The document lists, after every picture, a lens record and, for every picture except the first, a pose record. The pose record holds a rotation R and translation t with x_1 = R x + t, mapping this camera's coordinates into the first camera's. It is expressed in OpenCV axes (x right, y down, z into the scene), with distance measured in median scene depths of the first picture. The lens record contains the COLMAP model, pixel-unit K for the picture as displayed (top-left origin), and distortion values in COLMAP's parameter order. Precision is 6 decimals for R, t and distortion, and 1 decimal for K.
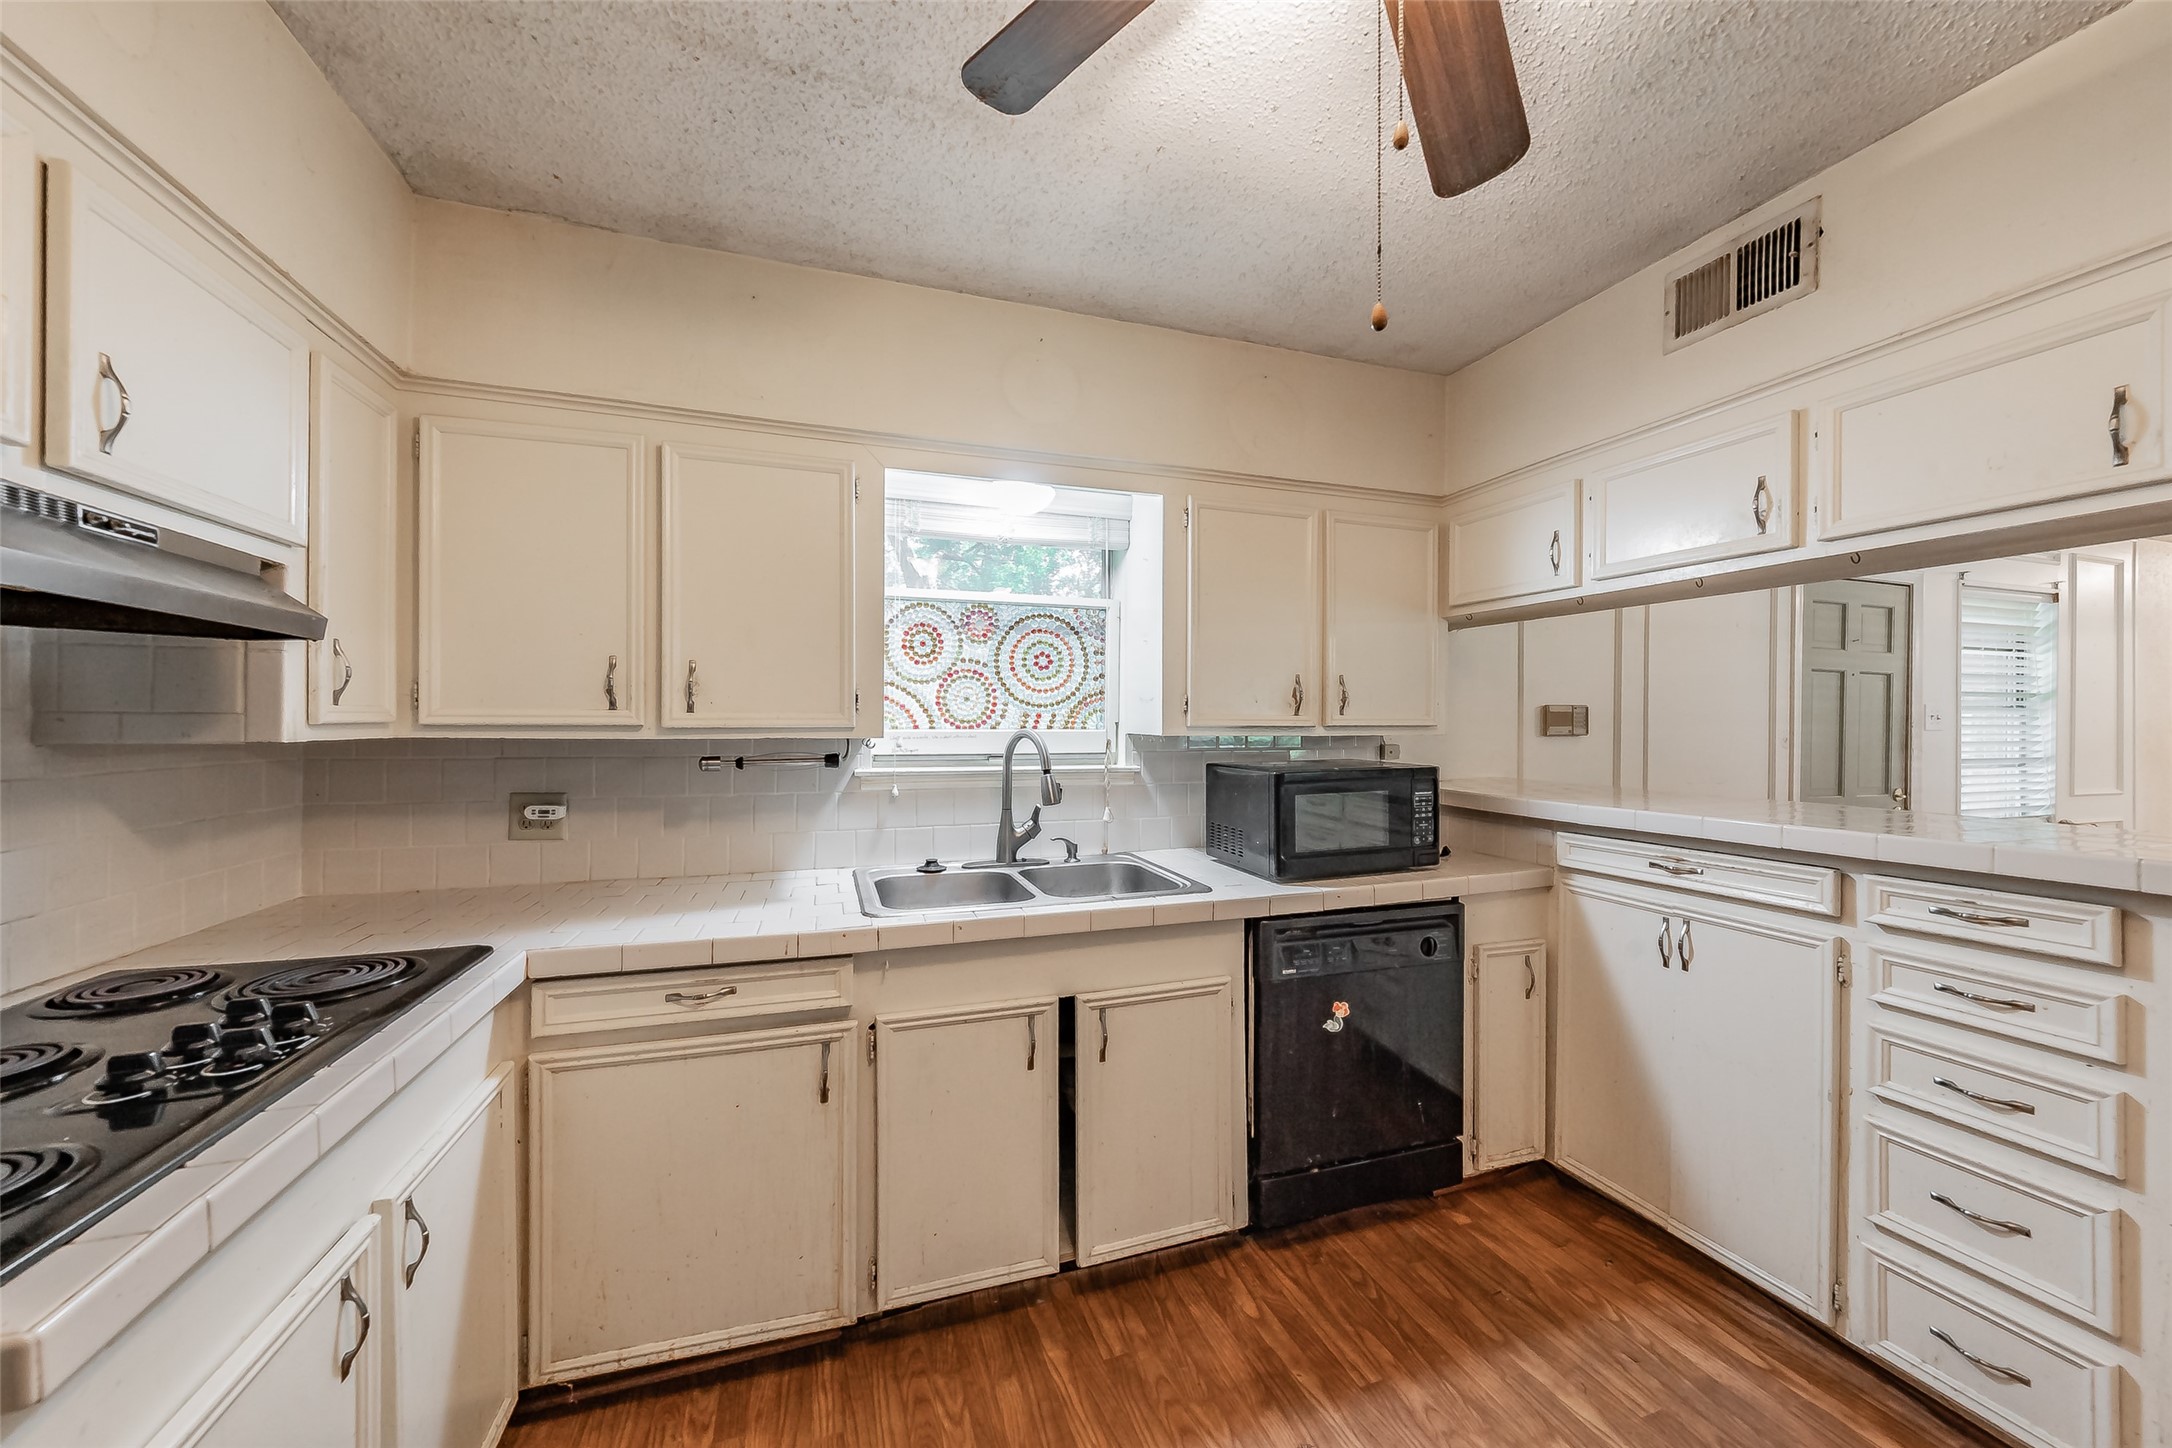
lens RADIAL K [[757.8, 0, 1054.1], [0, 757.8, 721.7], [0, 0, 1]] dist [-0.000175, 0.000104]
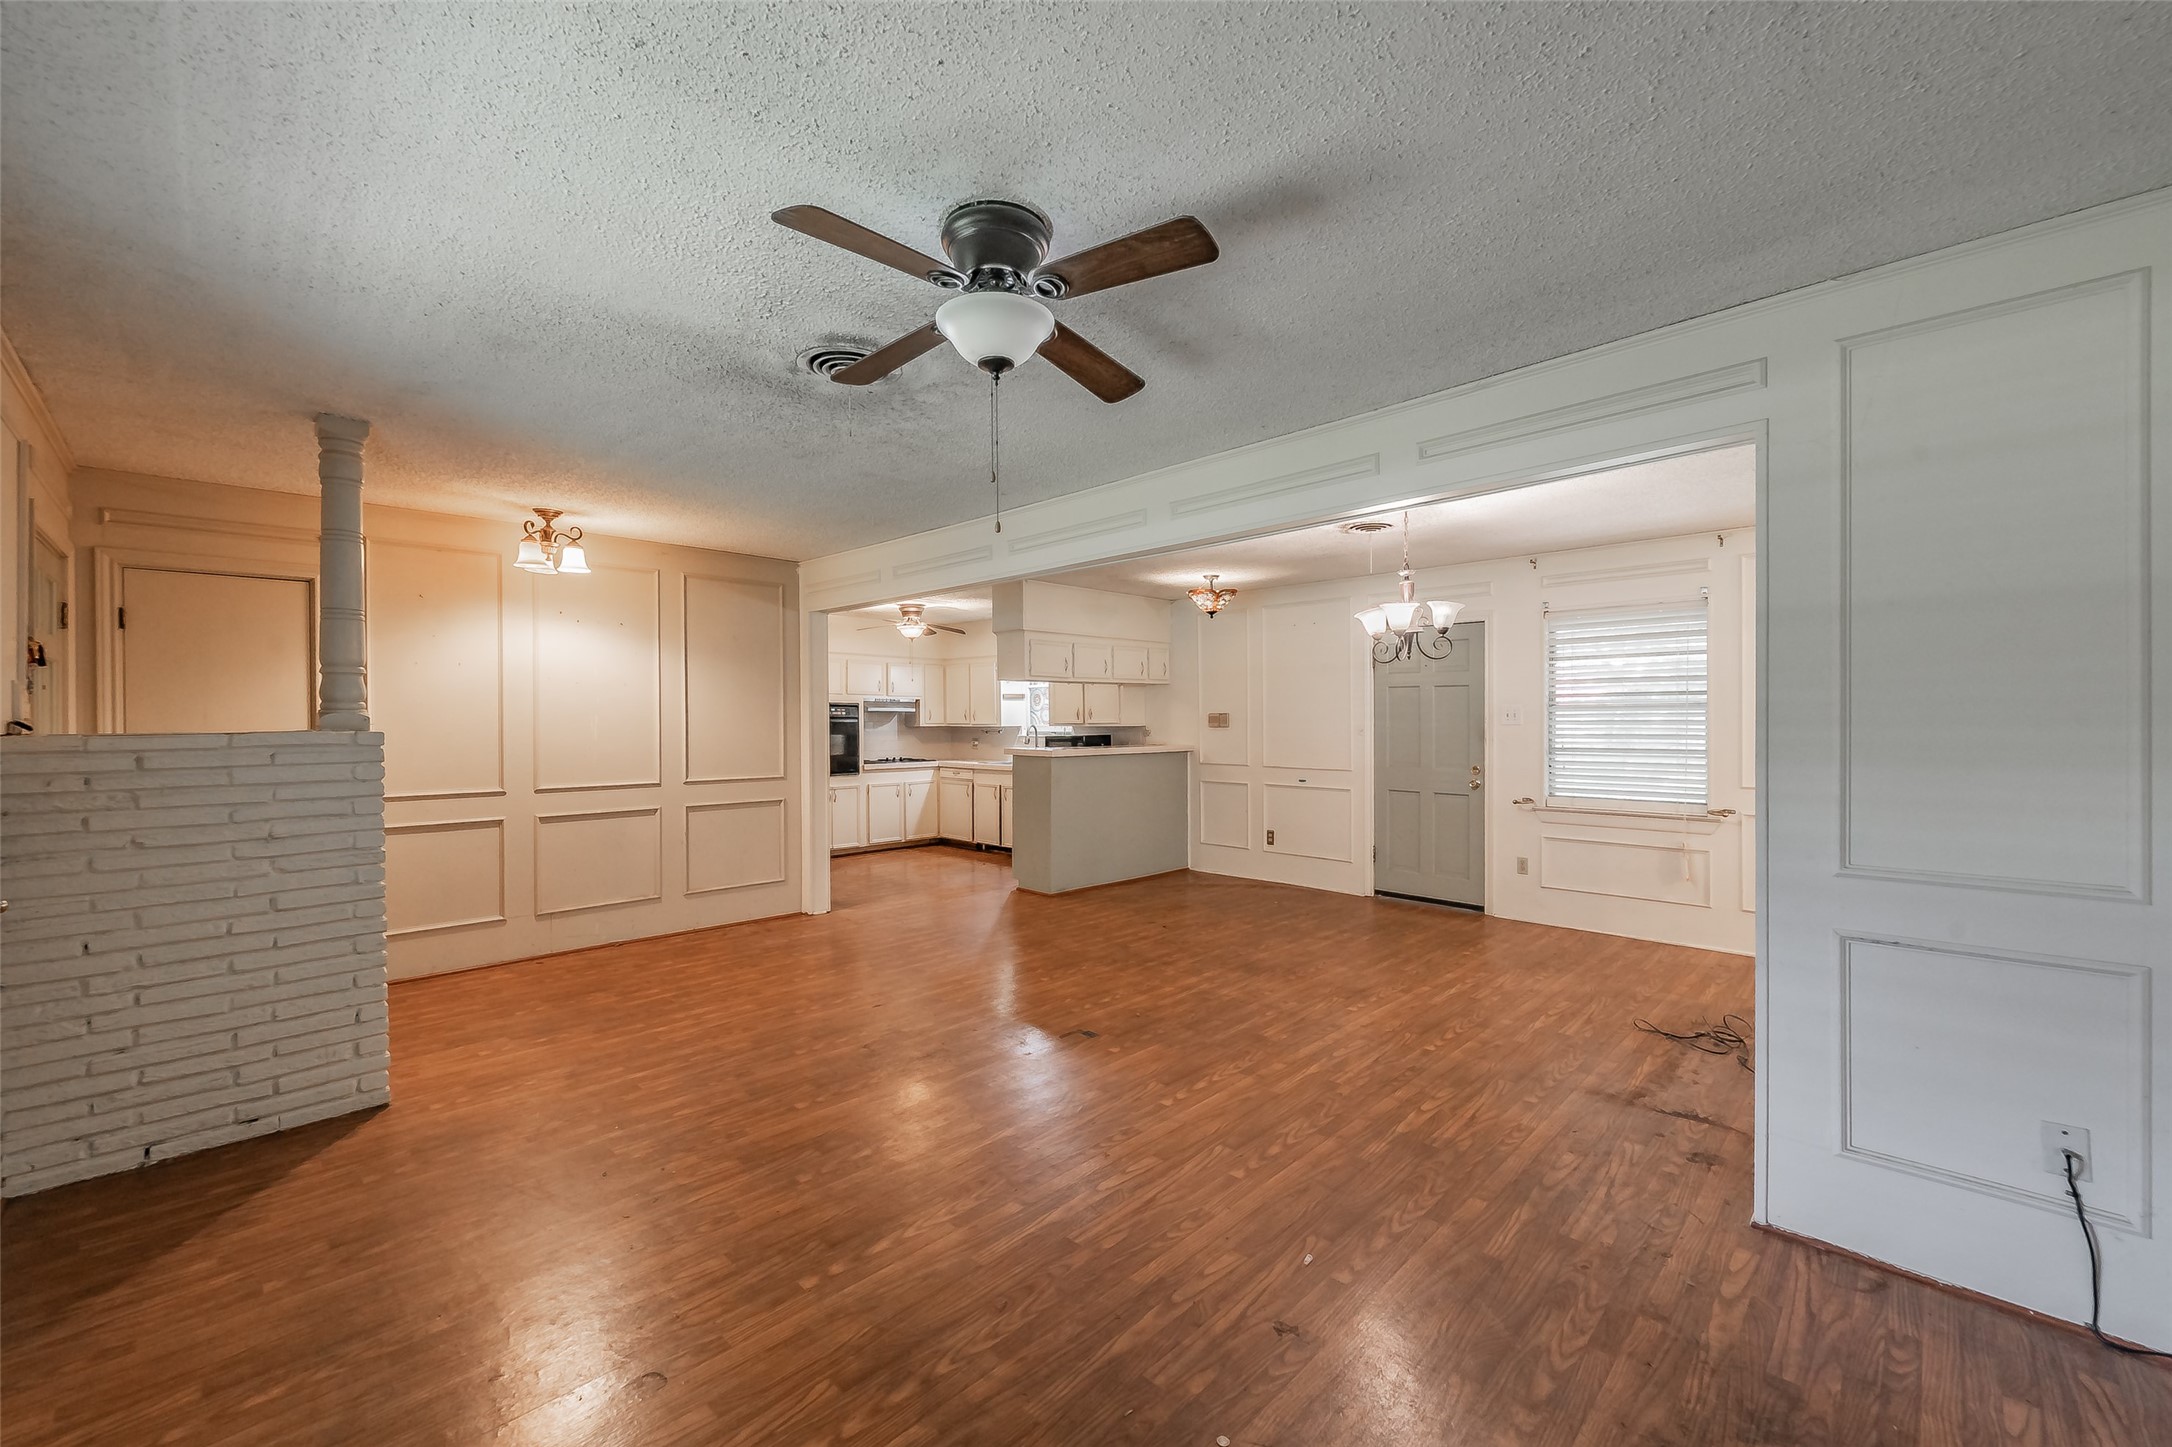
lens RADIAL K [[865.6, 0, 1094.8], [0, 865.6, 722.5], [0, 0, 1]] dist [0.003081, -0.000472]
pose [[0.459712, -0.004512, -0.888057, 4.683855], [0.005712, 0.999981, -0.002124, 0.014802], [0.888050, -0.004096, 0.459729, -0.816872]]
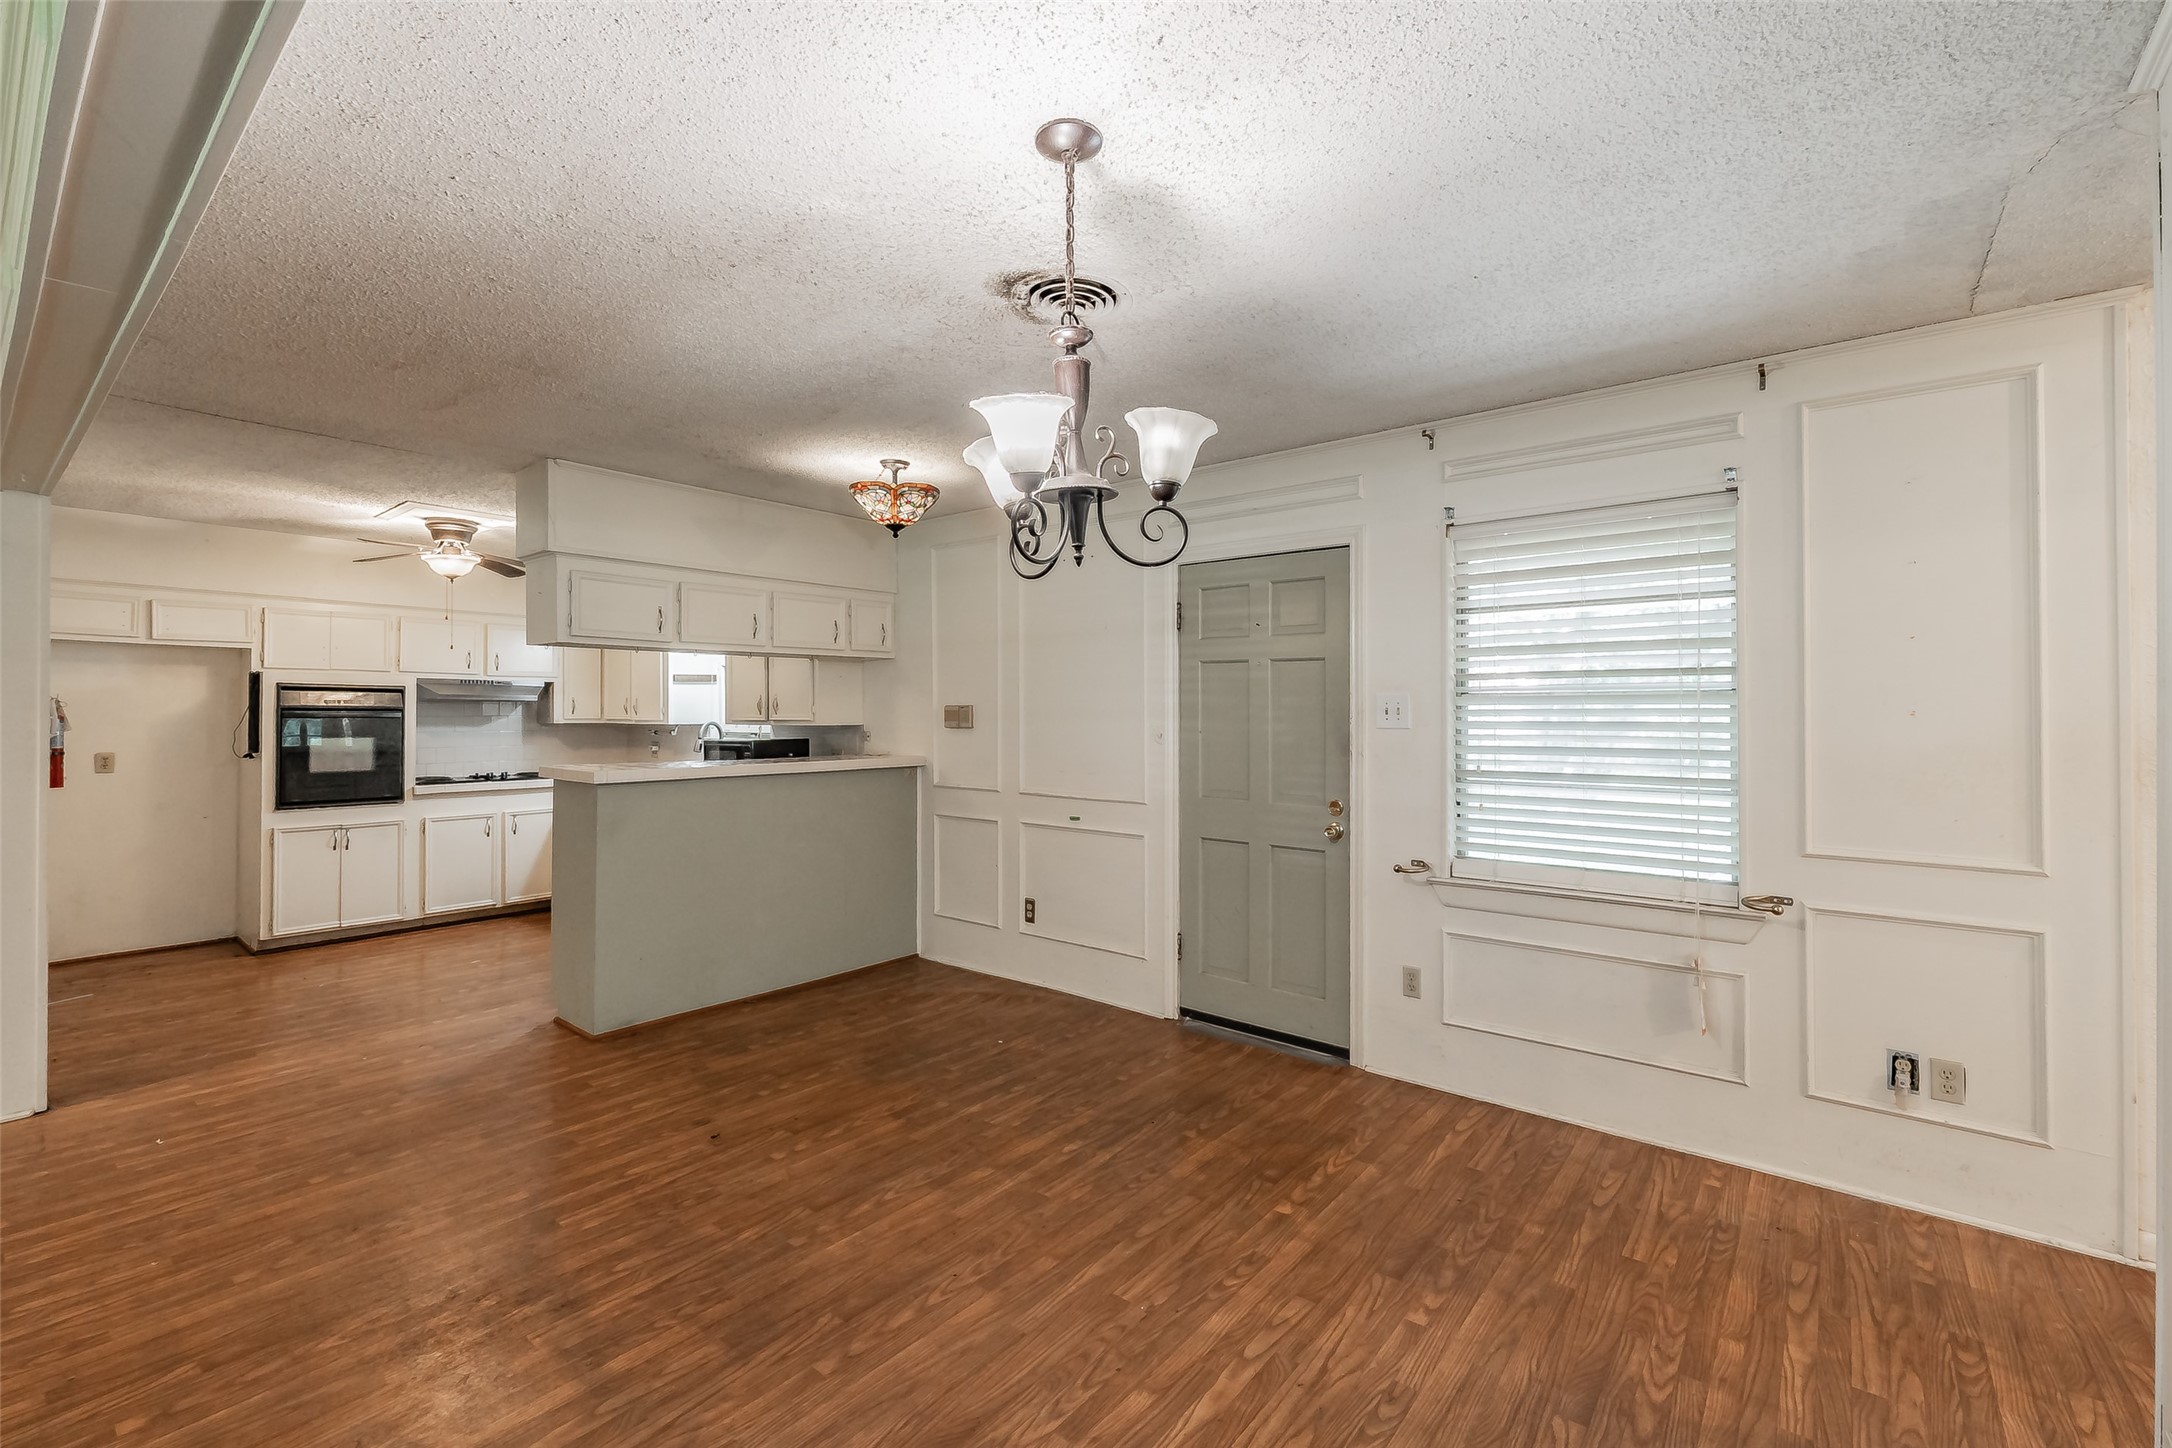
lens RADIAL K [[925.0, 0, 1134.4], [0, 925.0, 703.0], [0, 0, 1]] dist [0.003389, 0.000029]
pose [[0.562737, -0.014042, -0.826517, 3.790739], [0.001736, 0.999874, -0.015805, 0.001597], [0.826634, 0.007459, 0.562690, 0.561846]]
